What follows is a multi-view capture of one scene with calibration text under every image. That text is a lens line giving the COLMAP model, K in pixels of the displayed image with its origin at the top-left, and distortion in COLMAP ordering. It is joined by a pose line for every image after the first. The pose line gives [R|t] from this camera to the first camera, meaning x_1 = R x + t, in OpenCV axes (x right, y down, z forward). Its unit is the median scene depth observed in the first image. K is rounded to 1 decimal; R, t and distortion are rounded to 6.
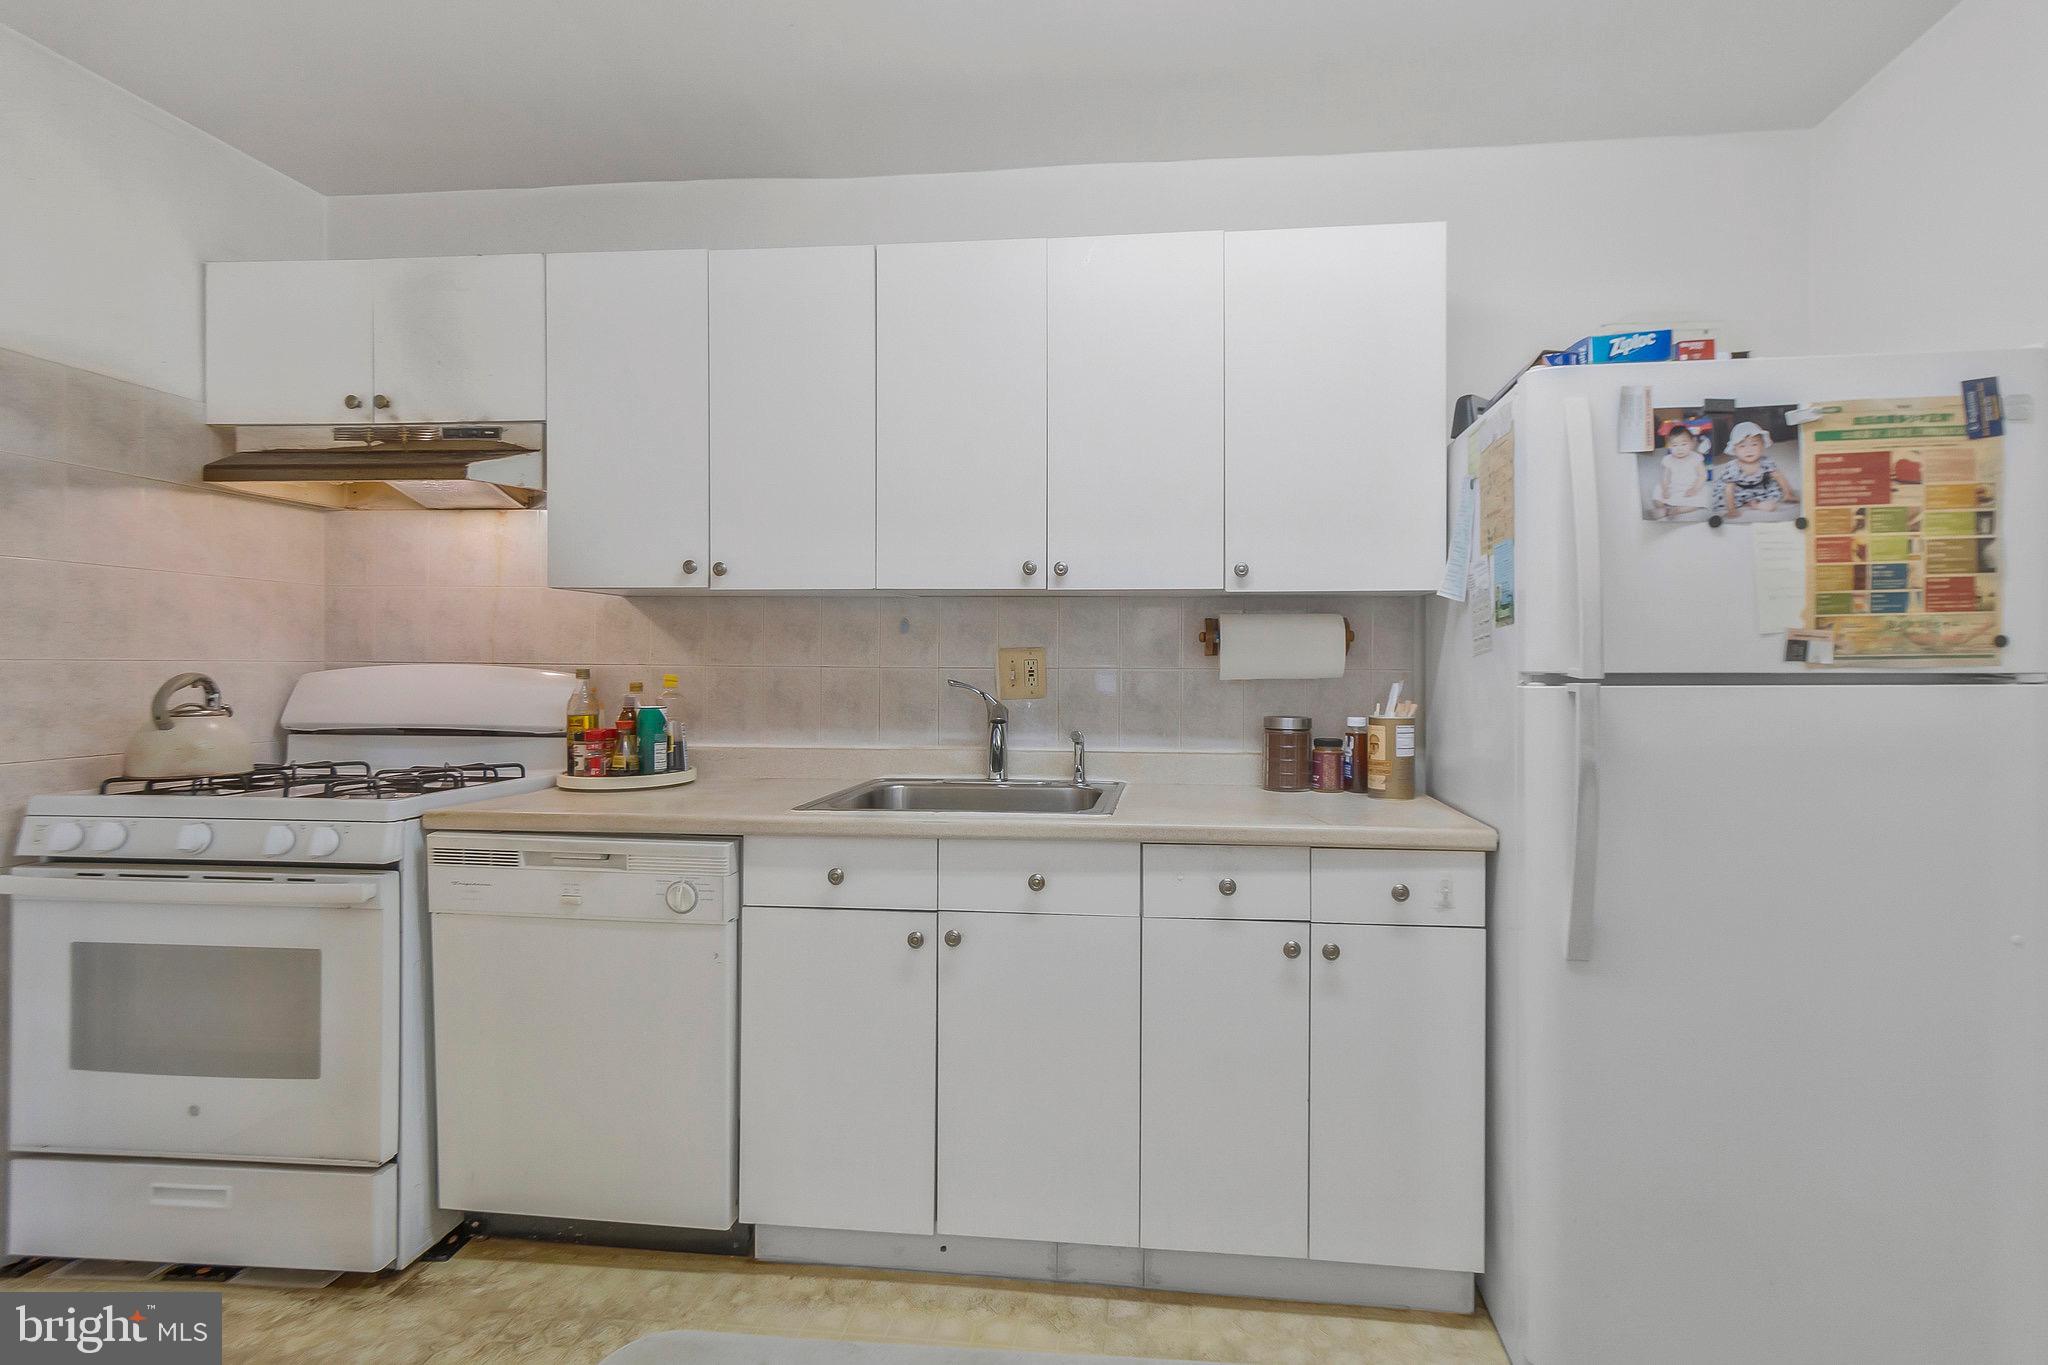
lens RADIAL K [[955.3, 0, 1097.5], [0, 955.3, 681.6], [0, 0, 1]] dist [0.008390, -0.000260]
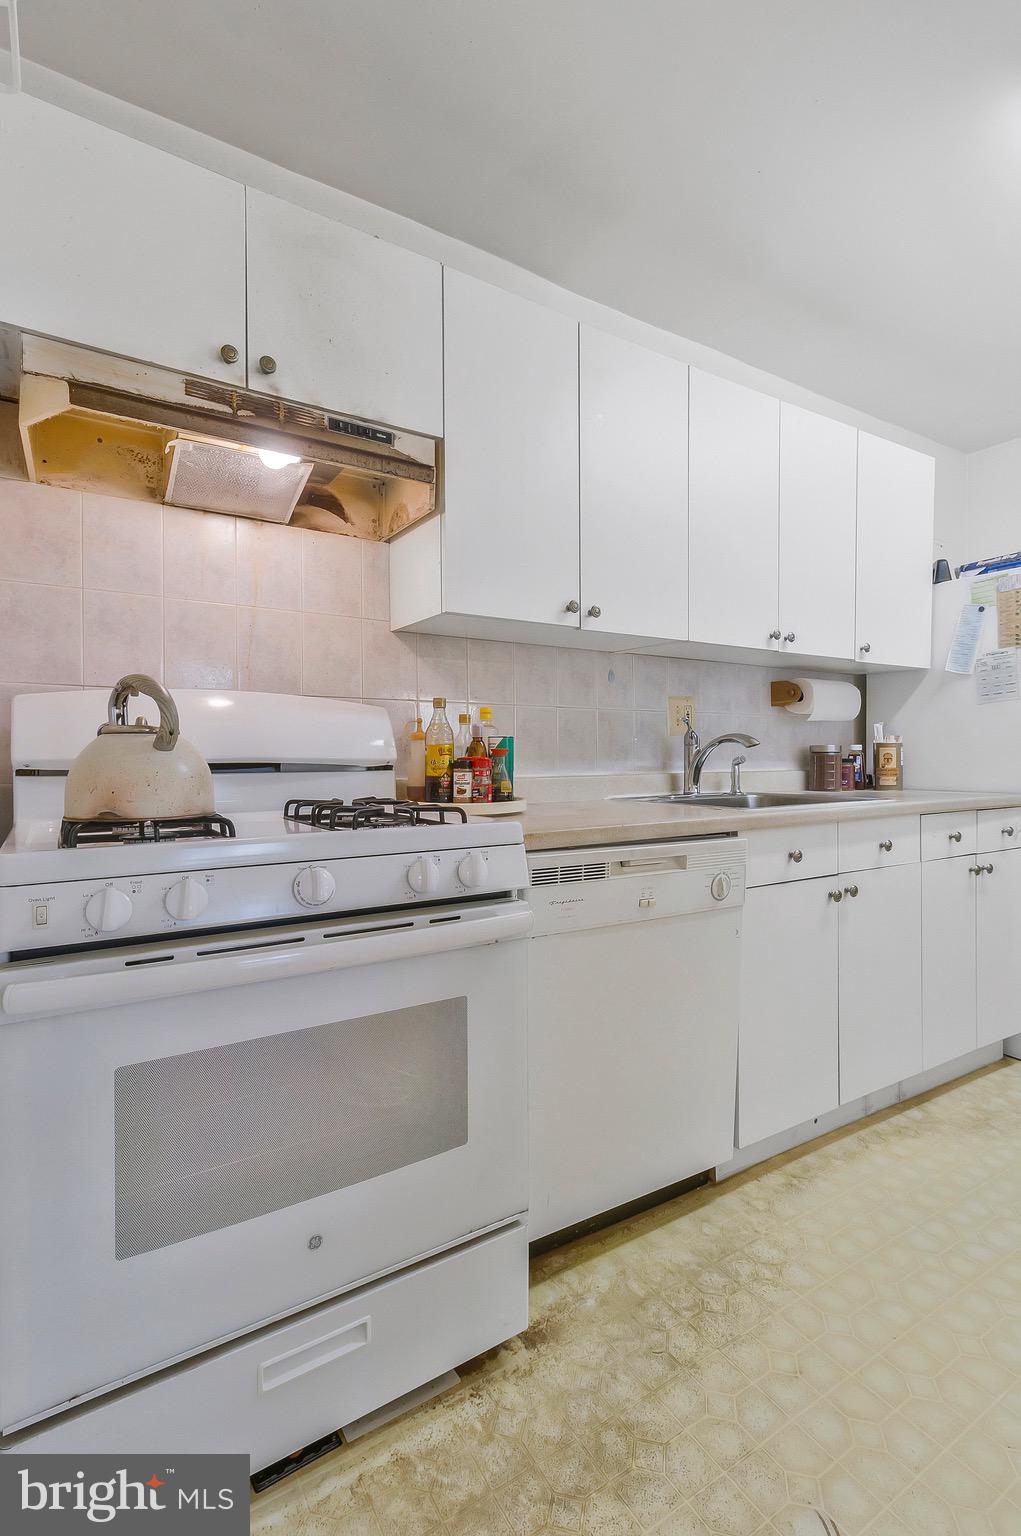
lens RADIAL K [[716.5, 0, 516.4], [0, 716.5, 769.6], [0, 0, 1]] dist [0.008390, -0.000260]
pose [[0.795441, -0.022312, 0.605620, -1.062421], [0.018307, 0.999751, 0.012787, 0.060620], [-0.605754, 0.000915, 0.795651, 0.414488]]
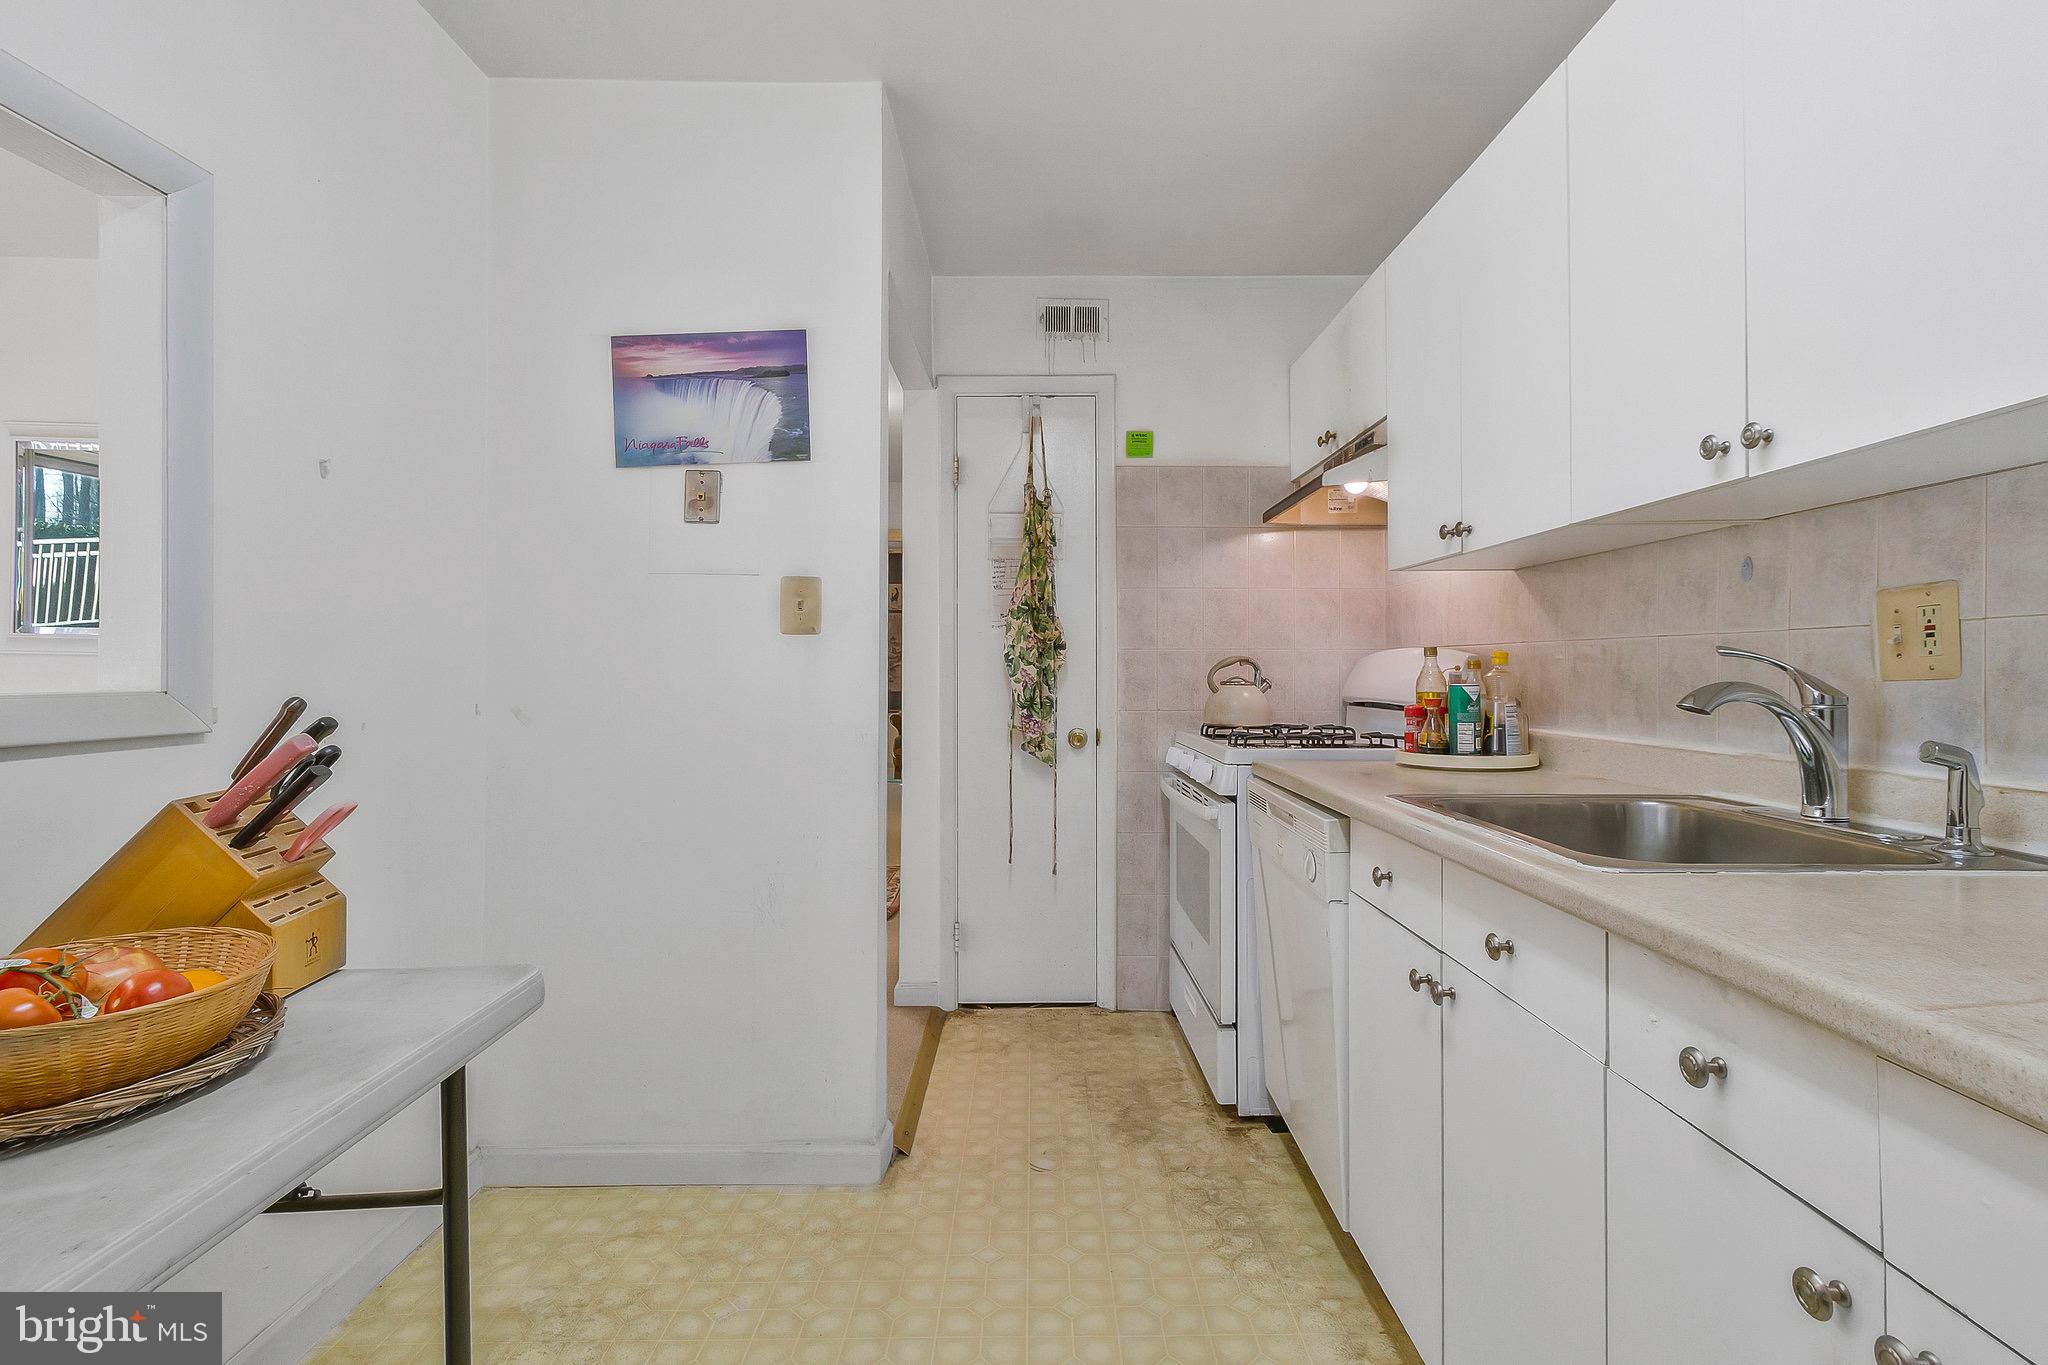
lens RADIAL K [[955.3, 0, 1048.3], [0, 955.3, 670.1], [0, 0, 1]] dist [0.008390, -0.000260]
pose [[0.115527, -0.005802, -0.993287, 0.486179], [-0.013050, 0.999888, -0.007358, 0.027880], [0.993219, 0.013812, 0.115439, 0.553811]]
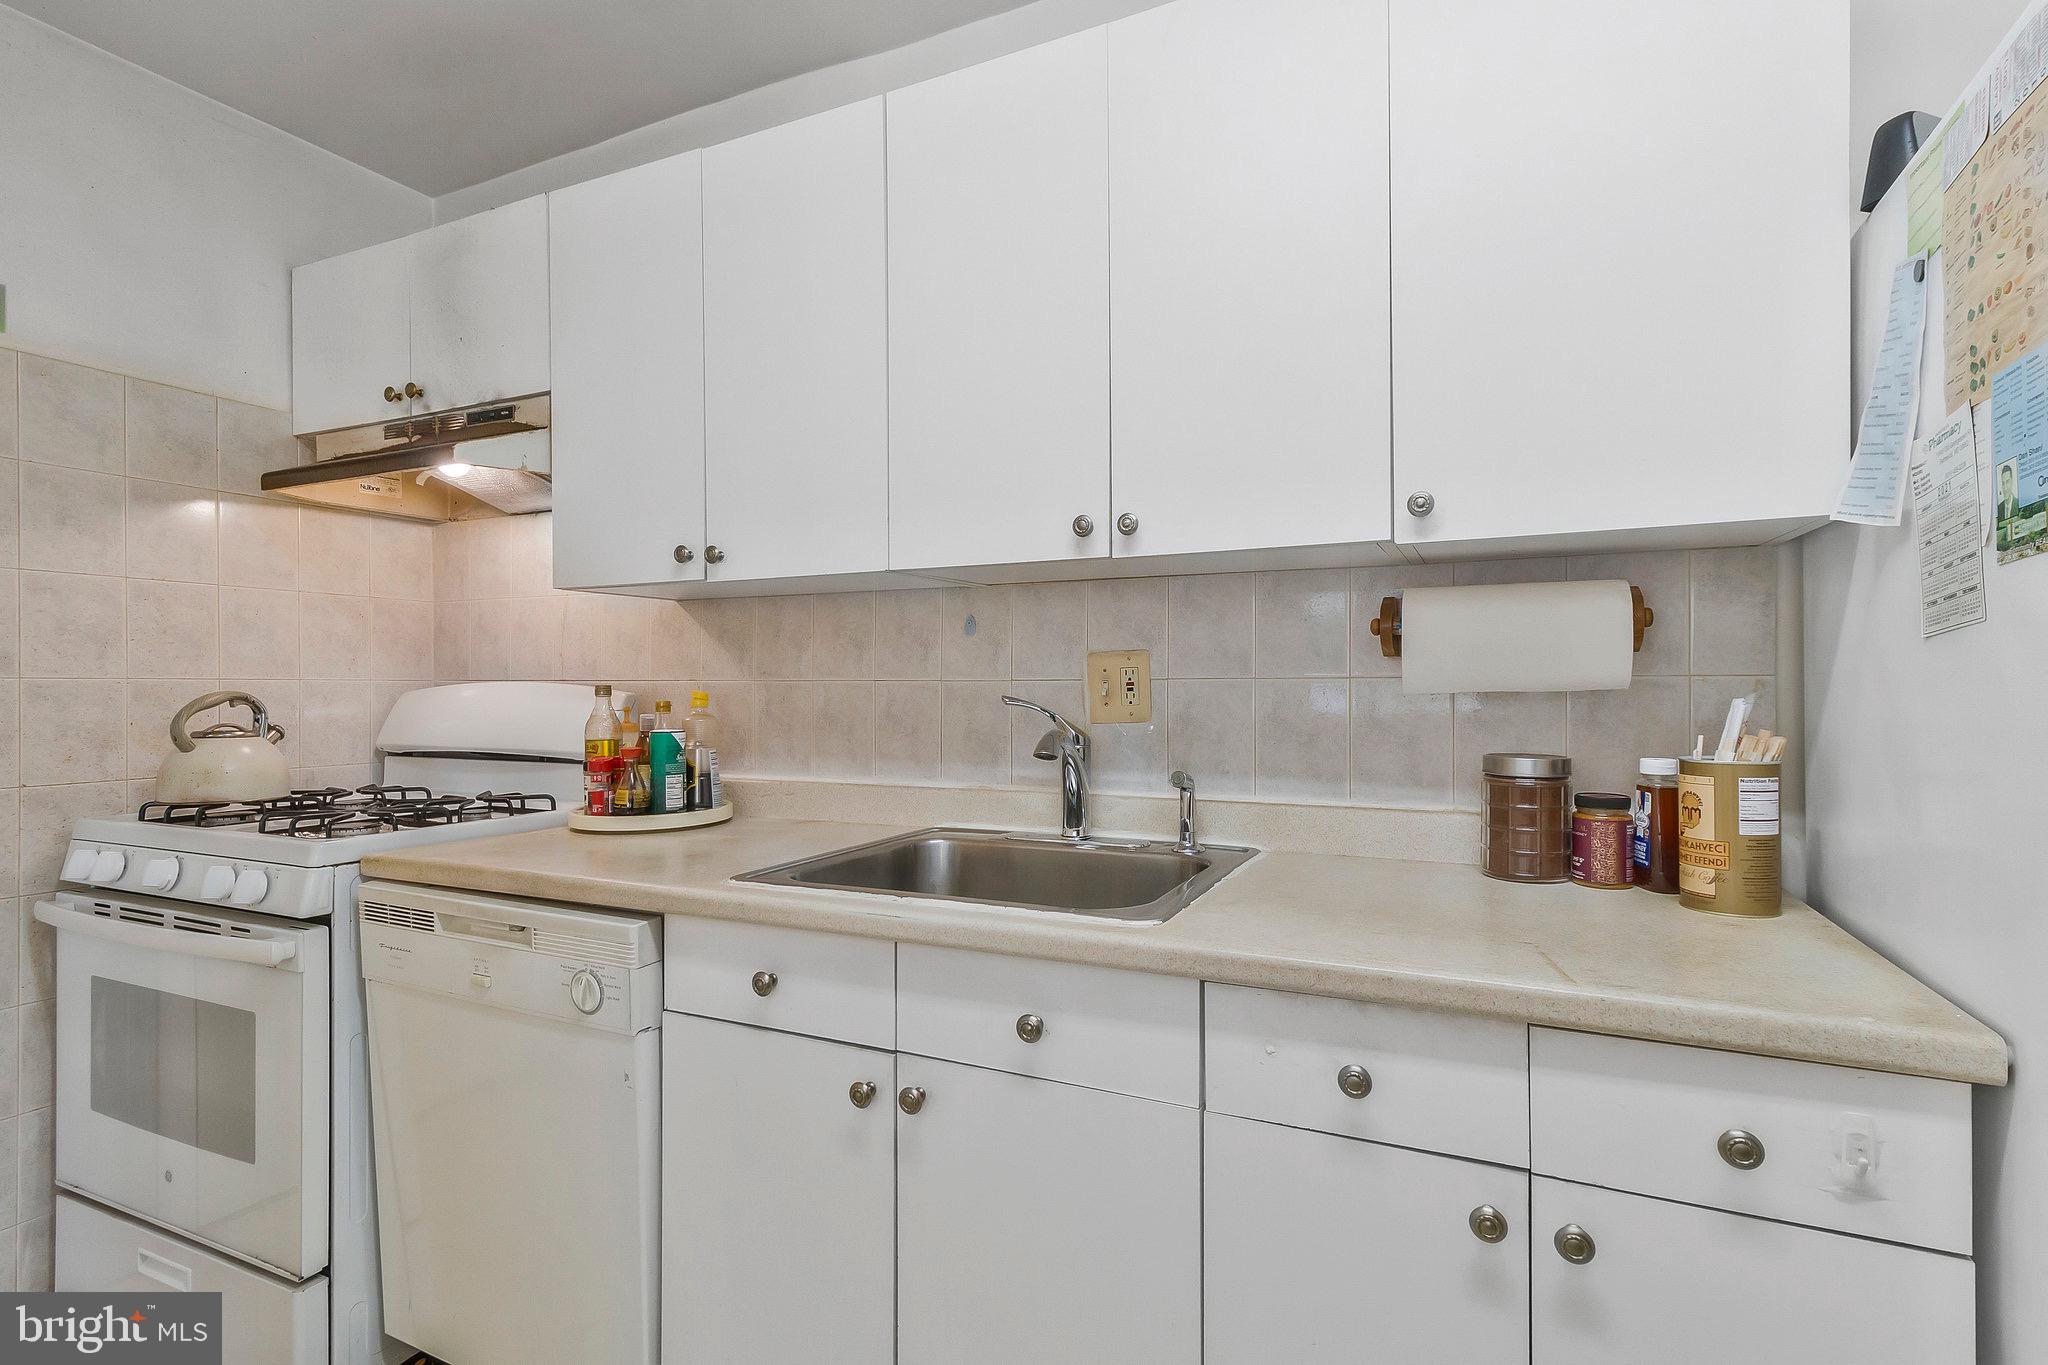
lens RADIAL K [[955.3, 0, 1060.1], [0, 955.3, 694.8], [0, 0, 1]] dist [0.008390, -0.000260]
pose [[0.945028, -0.004393, -0.326961, 0.135875], [0.001359, 0.999954, -0.009506, 0.004762], [0.326988, 0.008539, 0.944990, 0.386480]]
